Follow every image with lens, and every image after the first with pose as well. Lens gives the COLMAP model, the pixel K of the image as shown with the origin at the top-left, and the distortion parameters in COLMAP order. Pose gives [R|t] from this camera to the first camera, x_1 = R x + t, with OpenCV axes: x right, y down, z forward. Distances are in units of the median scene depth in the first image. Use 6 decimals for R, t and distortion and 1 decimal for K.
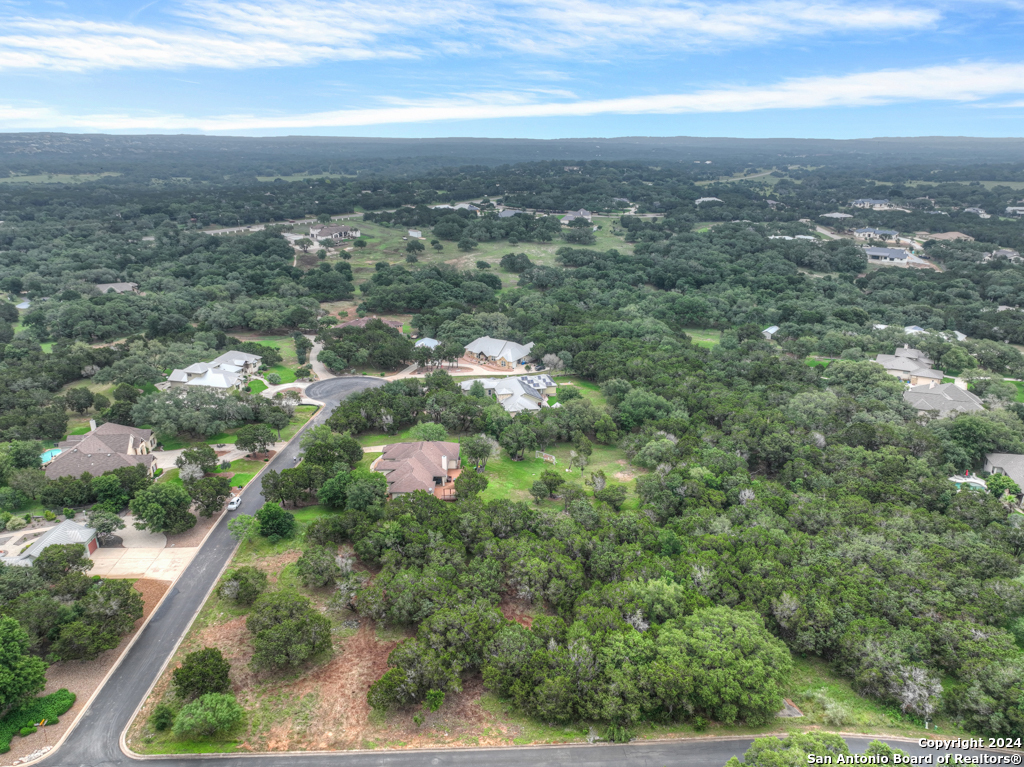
lens RADIAL K [[740.8, 0, 519.9], [0, 740.8, 382.7], [0, 0, 1]] dist [-0.009670, 0.030649]
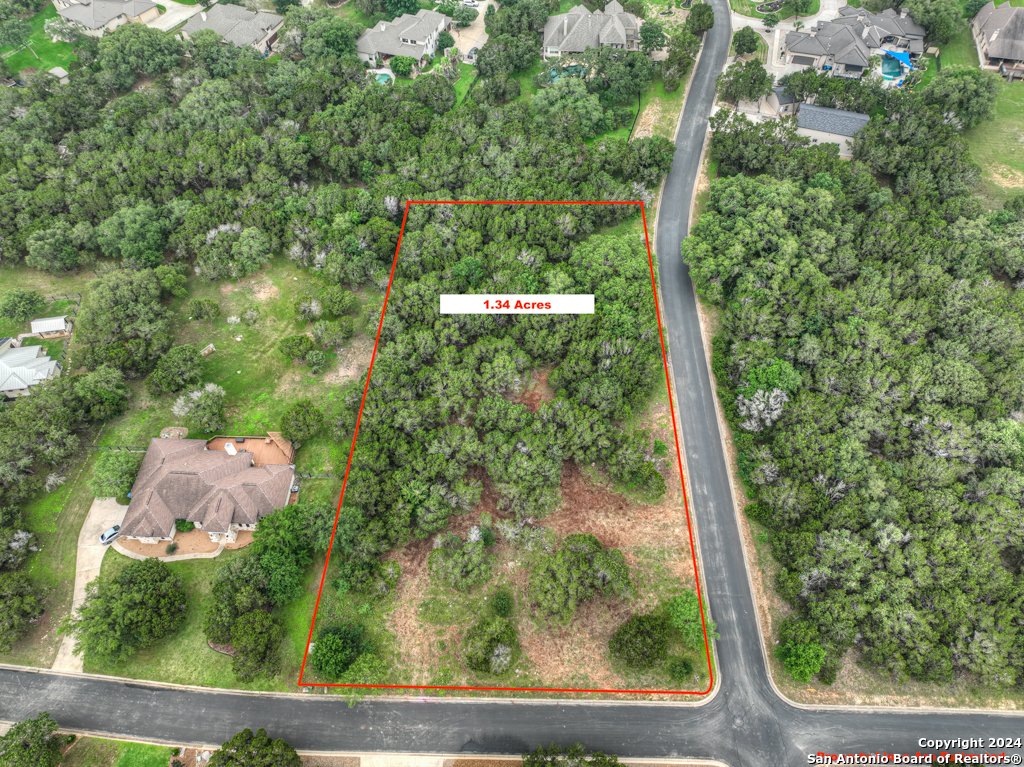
lens RADIAL K [[713.5, 0, 512.5], [0, 713.5, 382.2], [0, 0, 1]] dist [0.002086, 0.008239]
pose [[0.064410, -0.812721, 0.579082, -0.415201], [0.321597, 0.566233, 0.758917, -0.361215], [-0.944684, 0.137349, 0.297839, 0.471813]]
